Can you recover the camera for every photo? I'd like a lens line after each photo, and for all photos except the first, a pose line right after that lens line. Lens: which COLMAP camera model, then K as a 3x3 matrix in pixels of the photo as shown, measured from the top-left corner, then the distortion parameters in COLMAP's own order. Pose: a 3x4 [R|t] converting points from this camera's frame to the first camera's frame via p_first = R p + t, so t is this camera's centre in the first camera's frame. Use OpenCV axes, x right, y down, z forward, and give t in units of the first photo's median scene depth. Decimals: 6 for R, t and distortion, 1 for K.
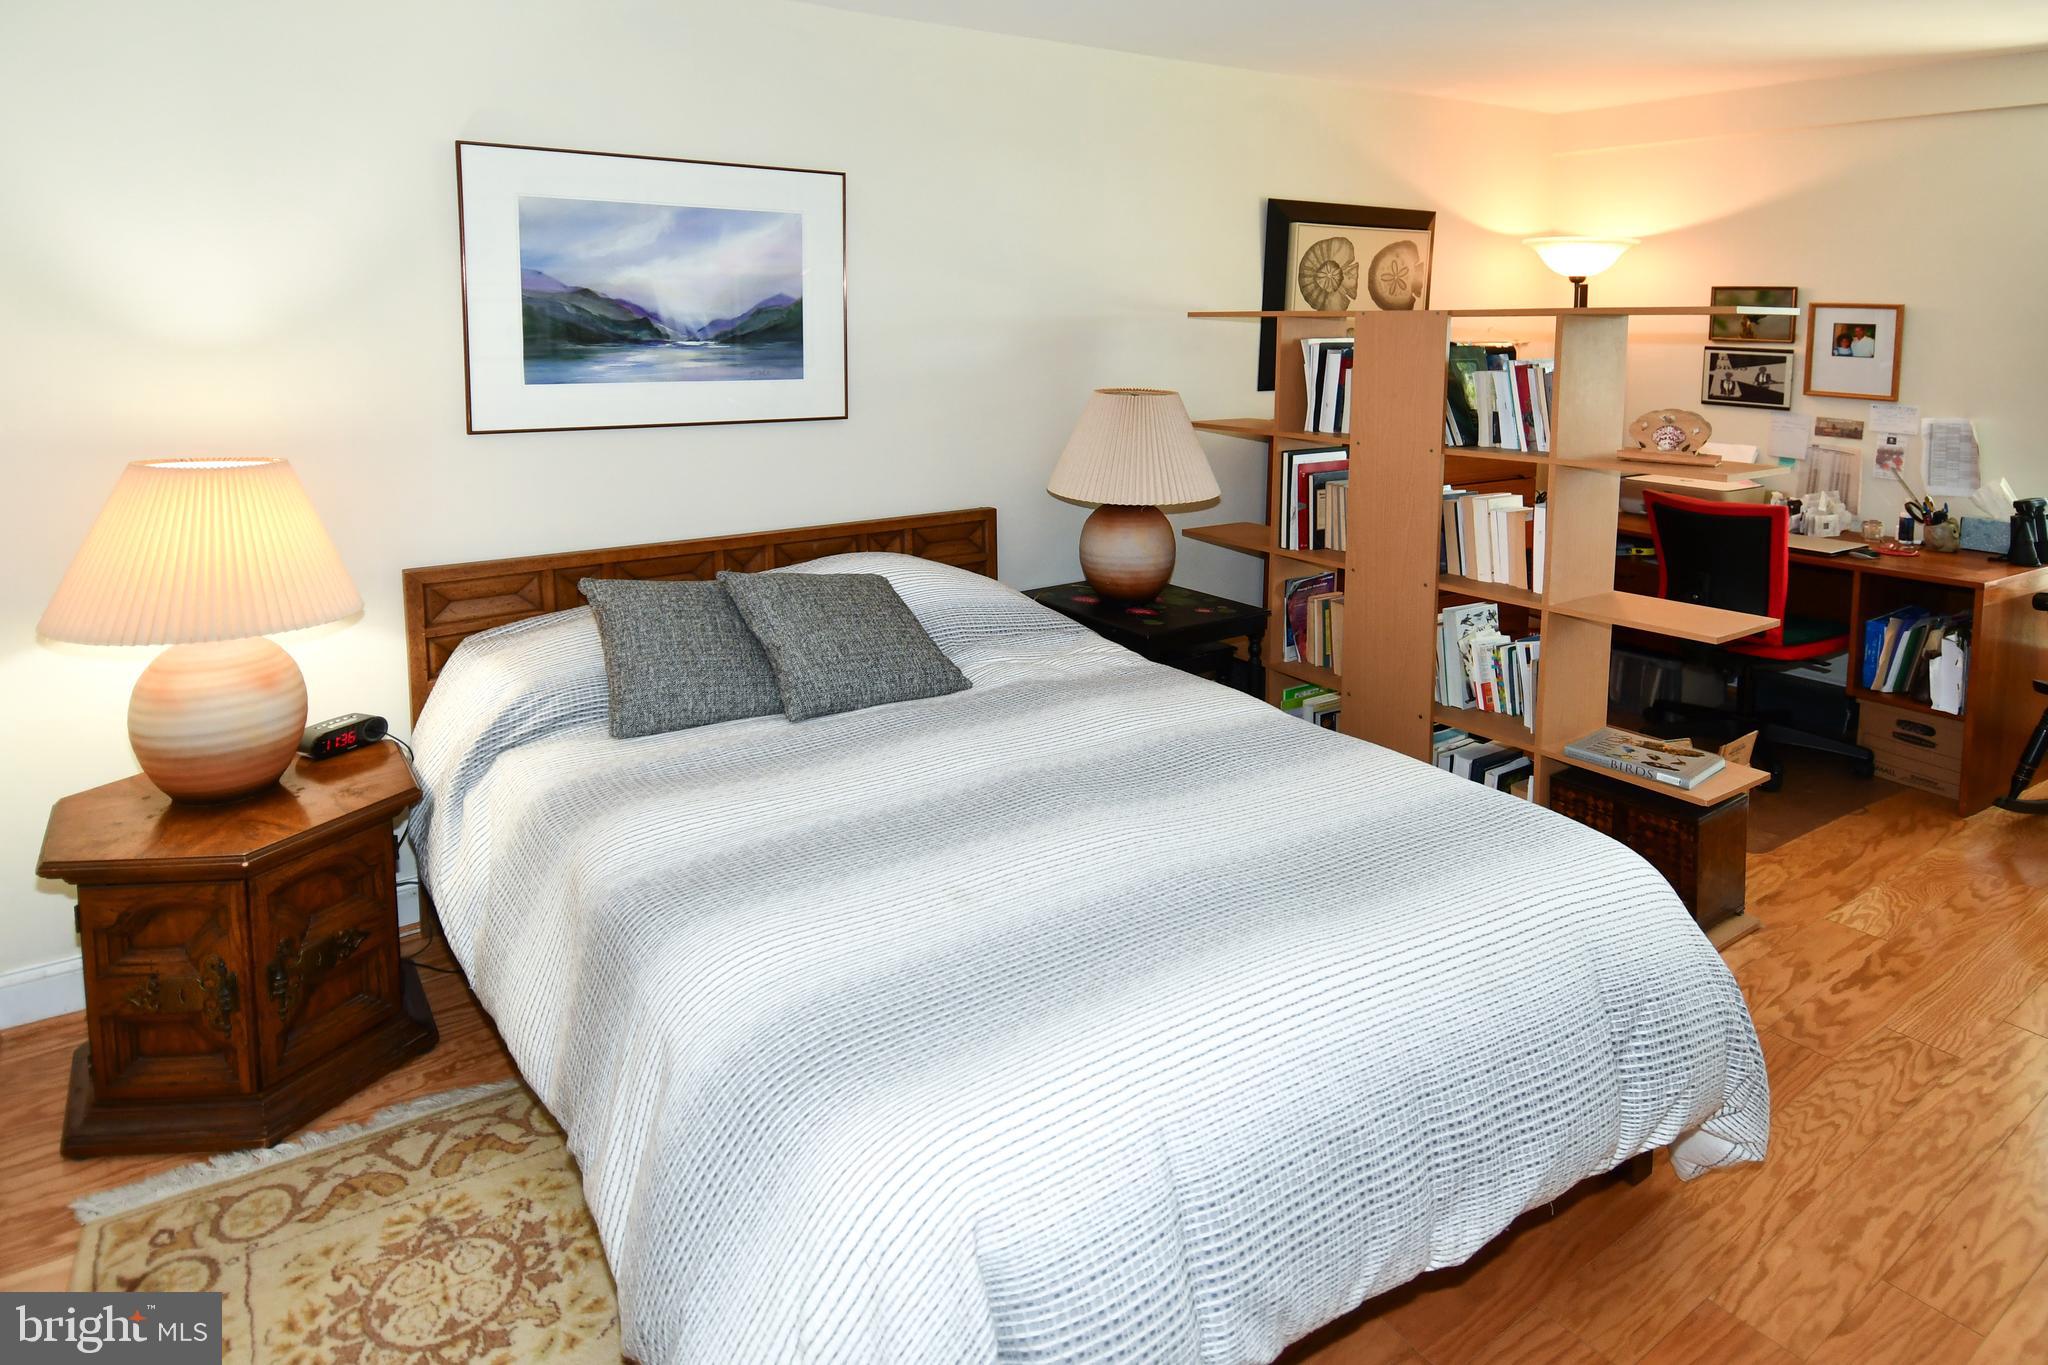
lens RADIAL K [[1111.7, 0, 806.0], [0, 1111.7, 471.6], [0, 0, 1]] dist [0.022055, -0.027078]
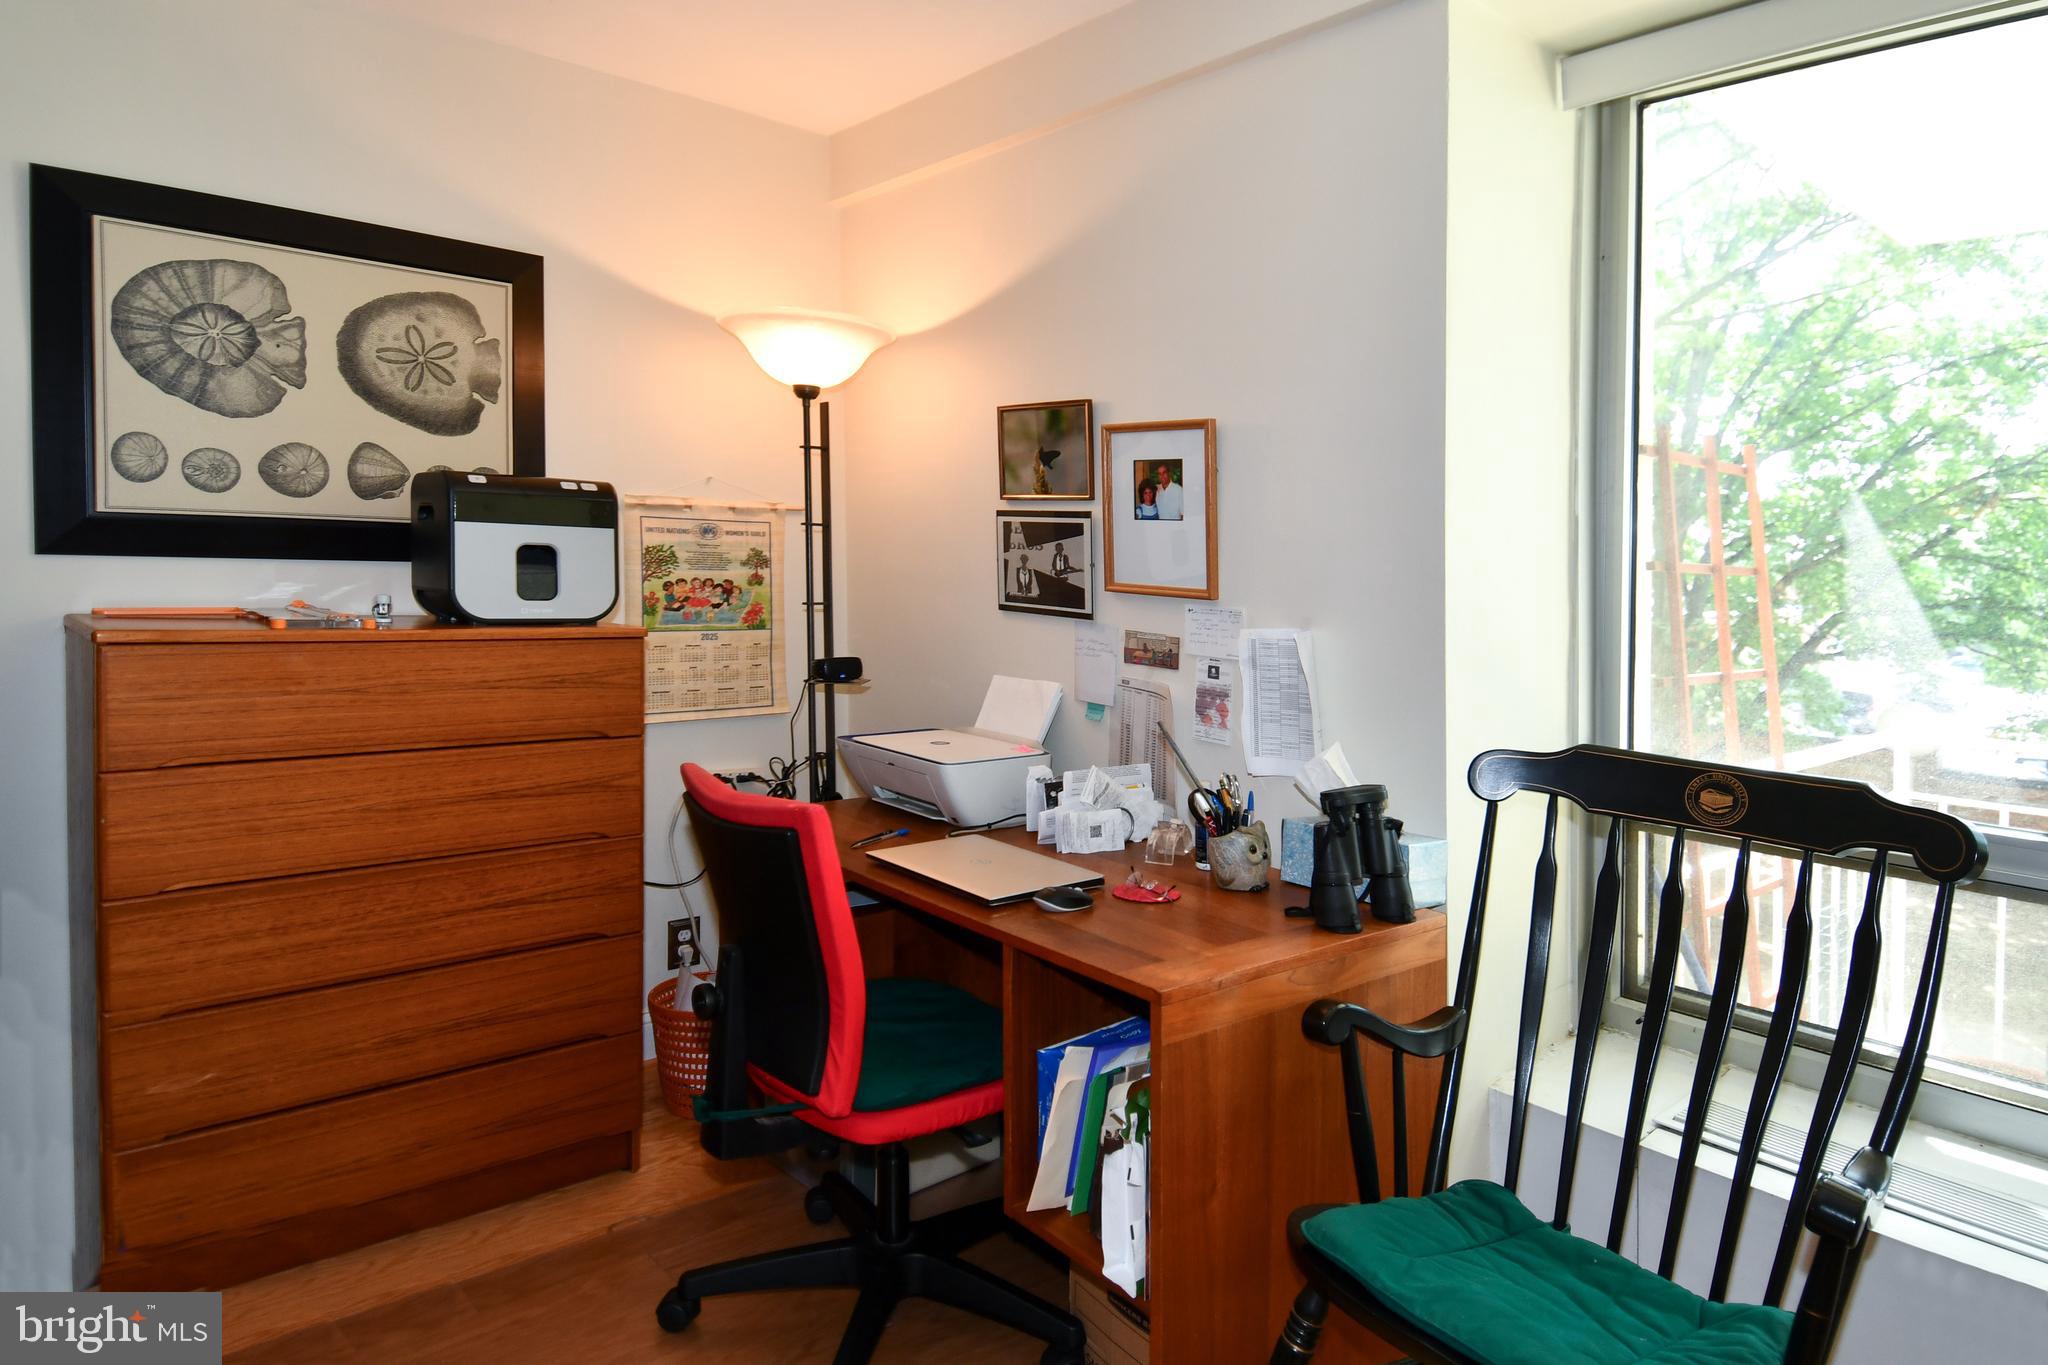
lens RADIAL K [[1111.7, 0, 1027.9], [0, 1111.7, 634.6], [0, 0, 1]] dist [0.022055, -0.027078]
pose [[0.982823, 0.019885, 0.183475, 0.747785], [-0.004564, 0.996493, -0.083551, -0.000116], [-0.184493, 0.081278, 0.979467, 0.455409]]
